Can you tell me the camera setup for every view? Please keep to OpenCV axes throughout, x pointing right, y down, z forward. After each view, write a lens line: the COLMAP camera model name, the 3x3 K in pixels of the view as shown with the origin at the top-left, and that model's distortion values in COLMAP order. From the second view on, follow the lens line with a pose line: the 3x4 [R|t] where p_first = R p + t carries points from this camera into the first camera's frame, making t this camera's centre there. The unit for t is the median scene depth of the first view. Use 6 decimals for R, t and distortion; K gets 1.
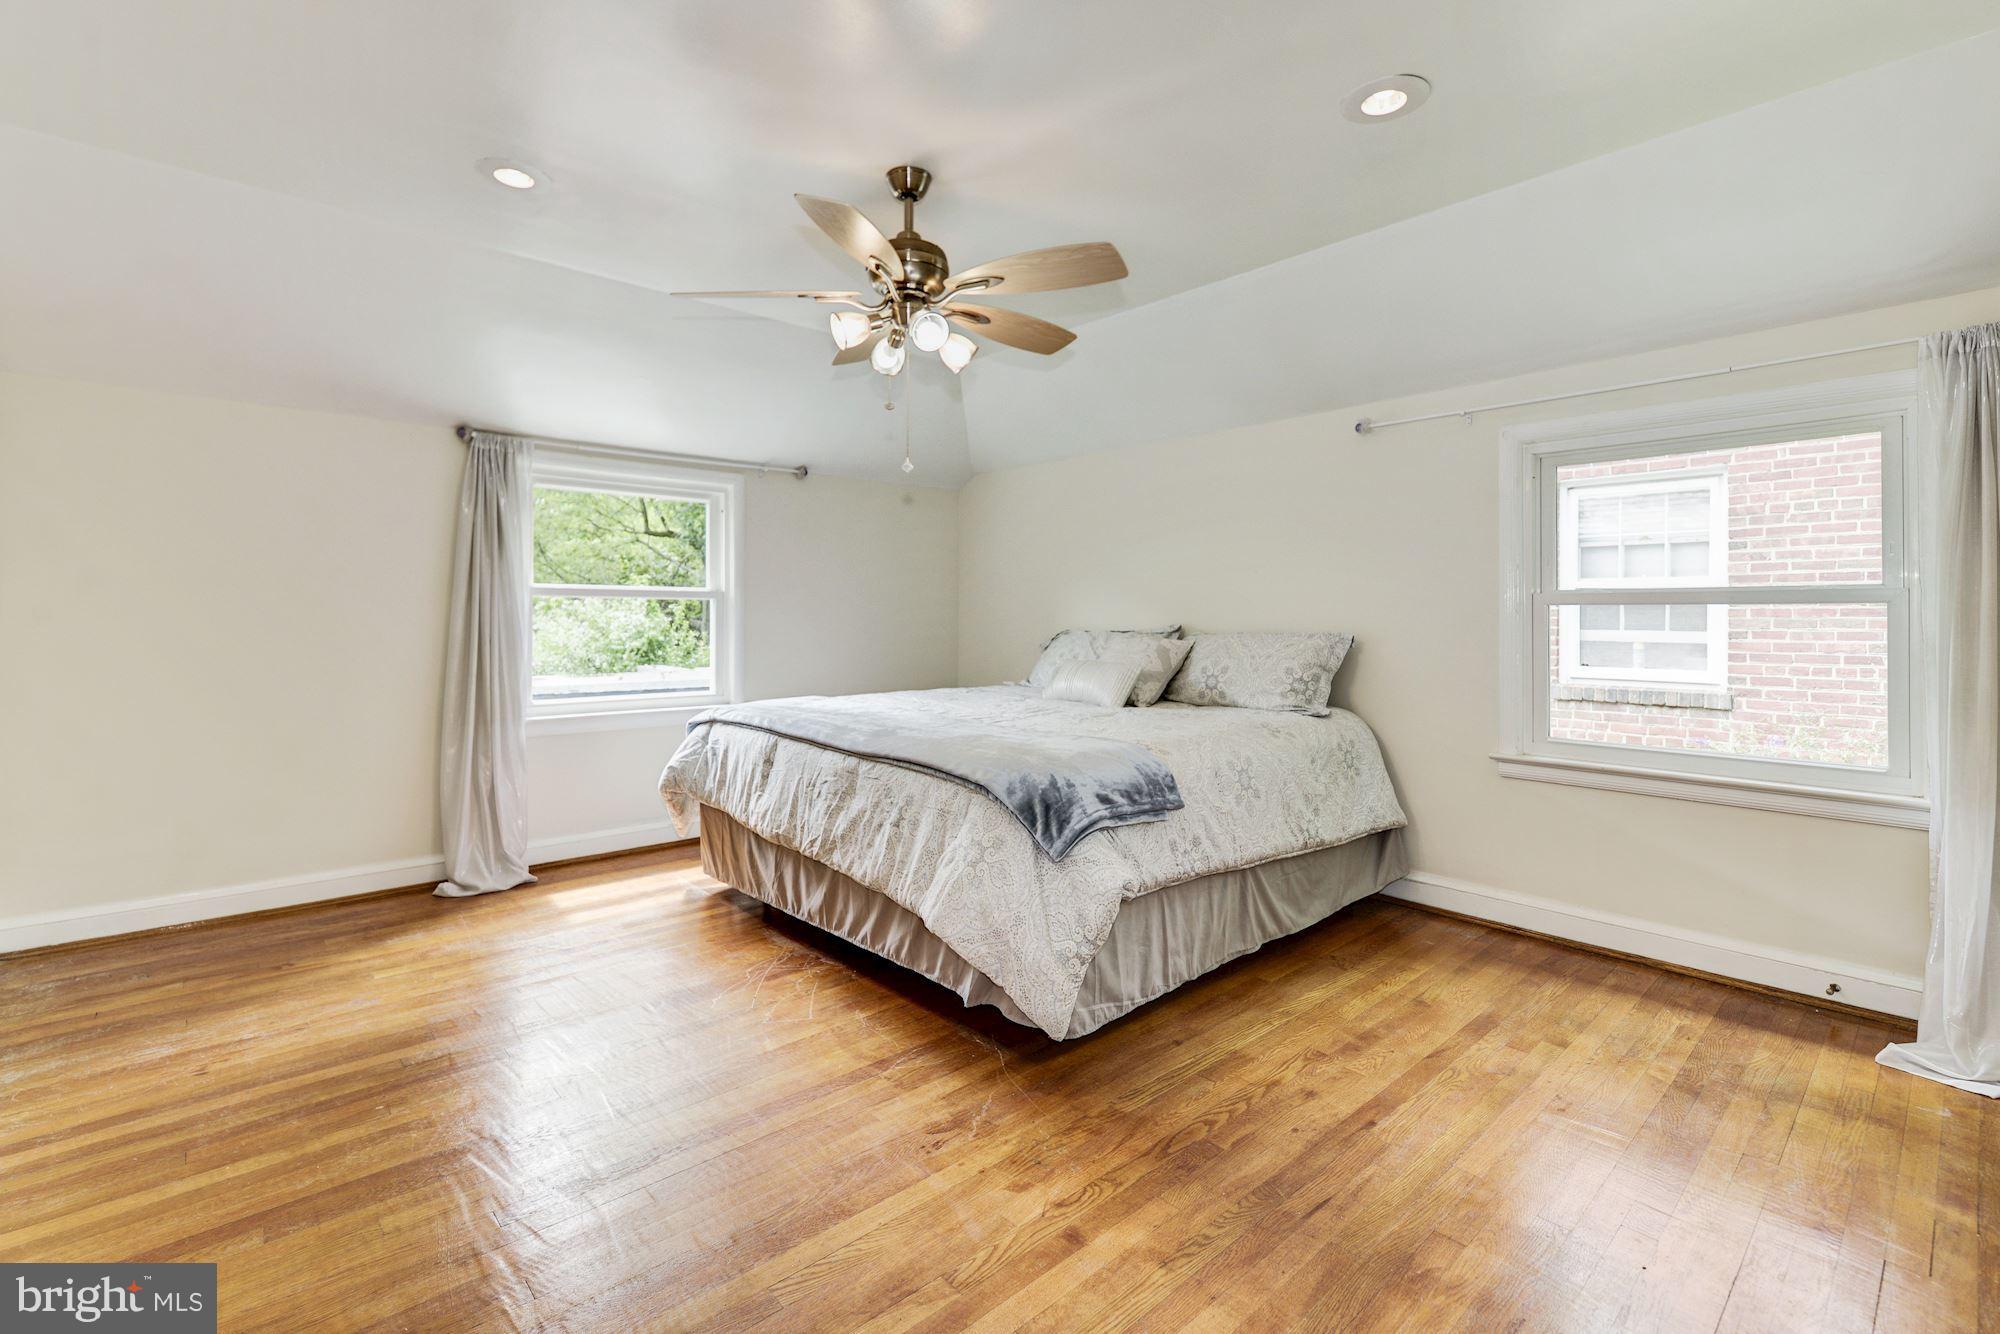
lens RADIAL K [[865.0, 0, 966.4], [0, 865.0, 616.4], [0, 0, 1]] dist [0.000250, -0.006473]
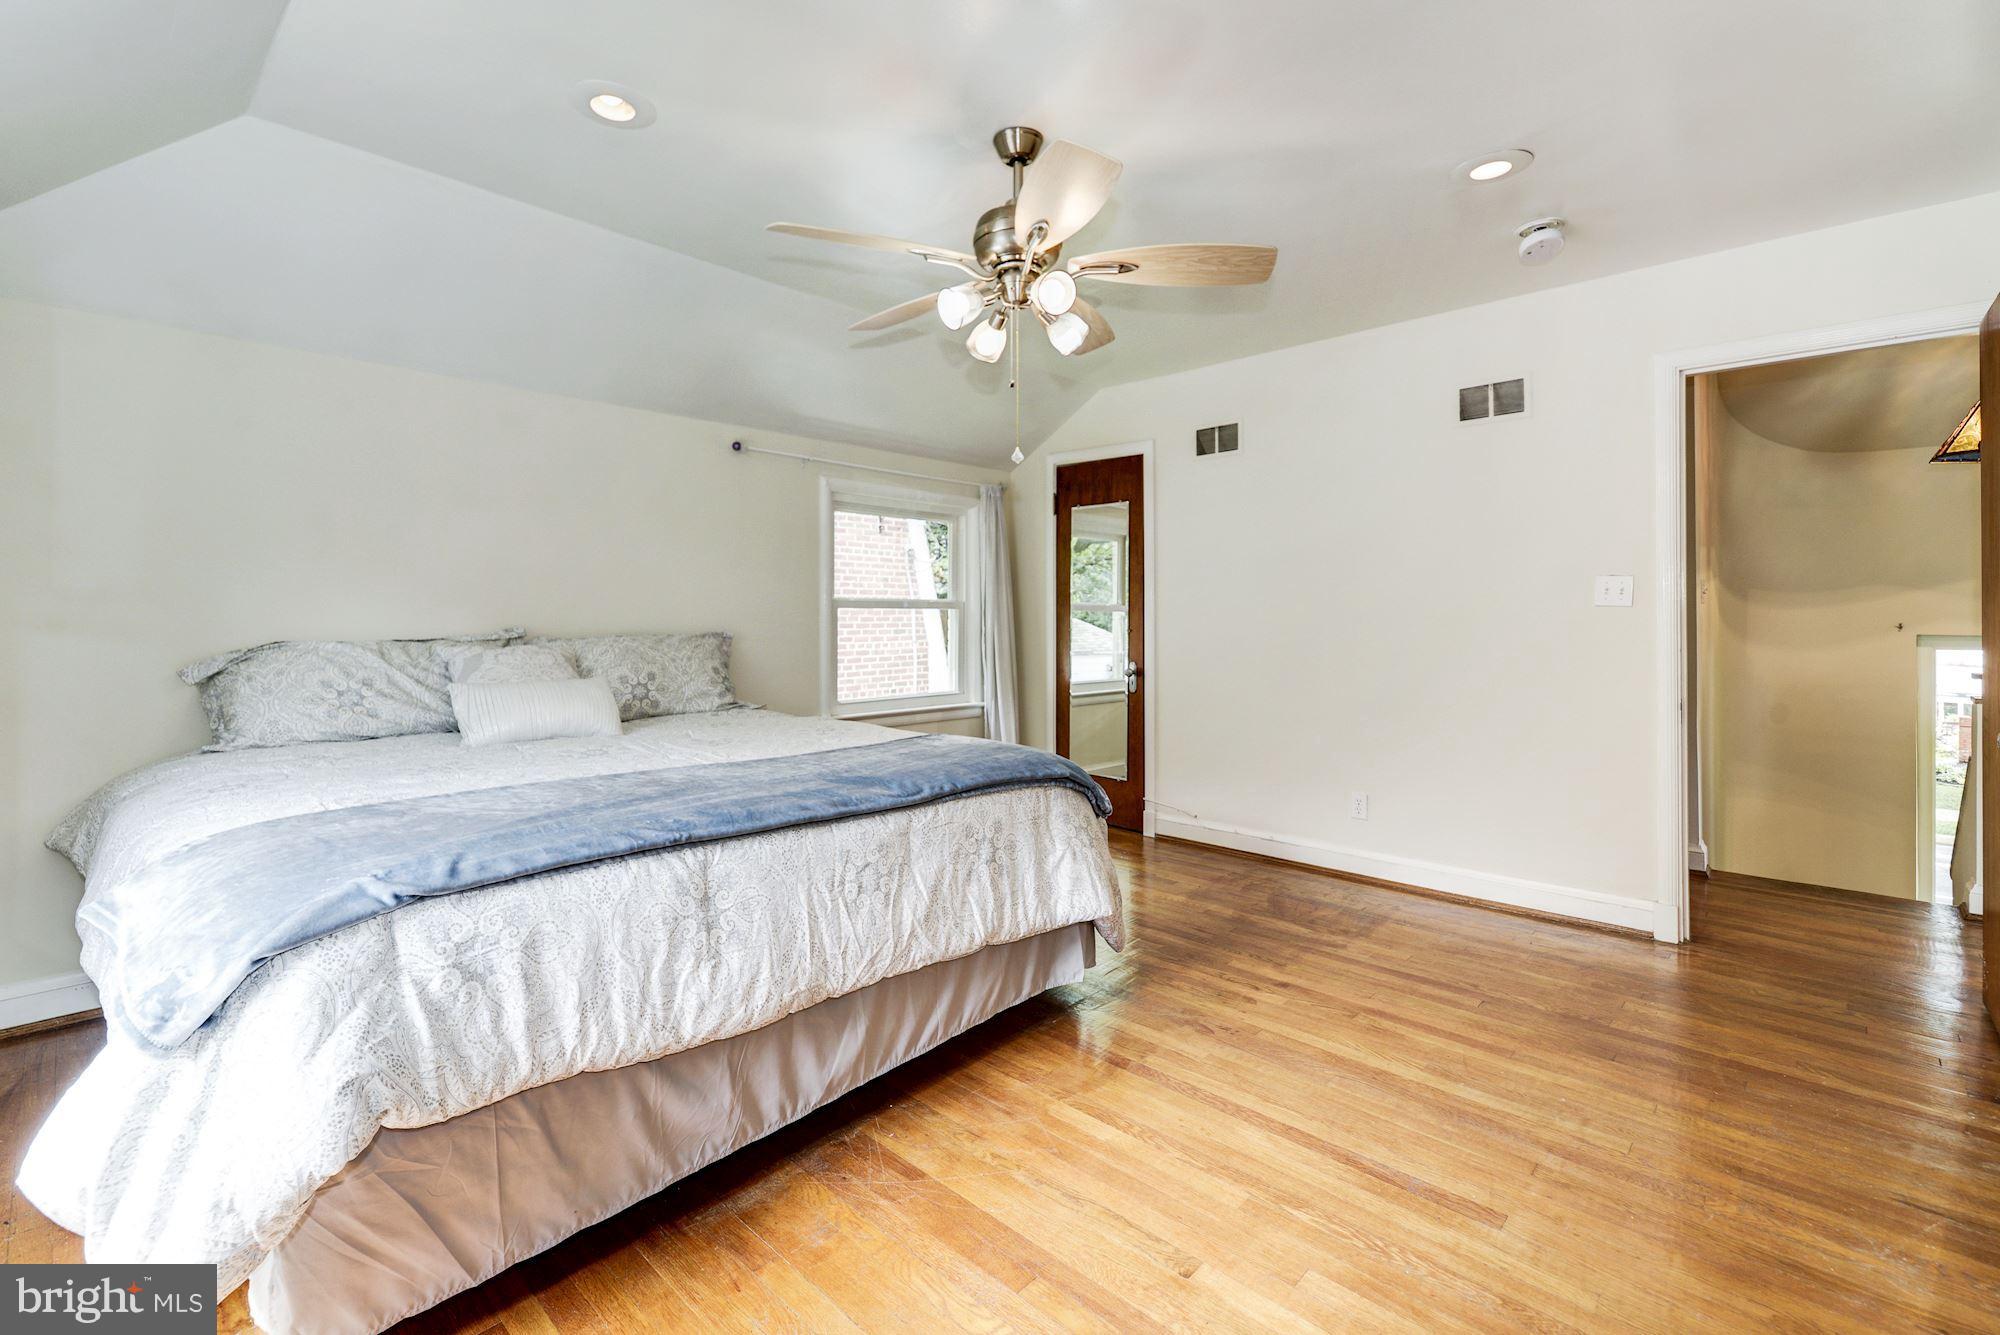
lens RADIAL K [[865.0, 0, 966.4], [0, 865.0, 616.9], [0, 0, 1]] dist [0.000250, -0.006473]
pose [[-0.079333, -0.001440, 0.996847, -0.884824], [-0.003057, 0.999995, 0.001202, -0.005962], [-0.996844, -0.002952, -0.079337, 1.017120]]
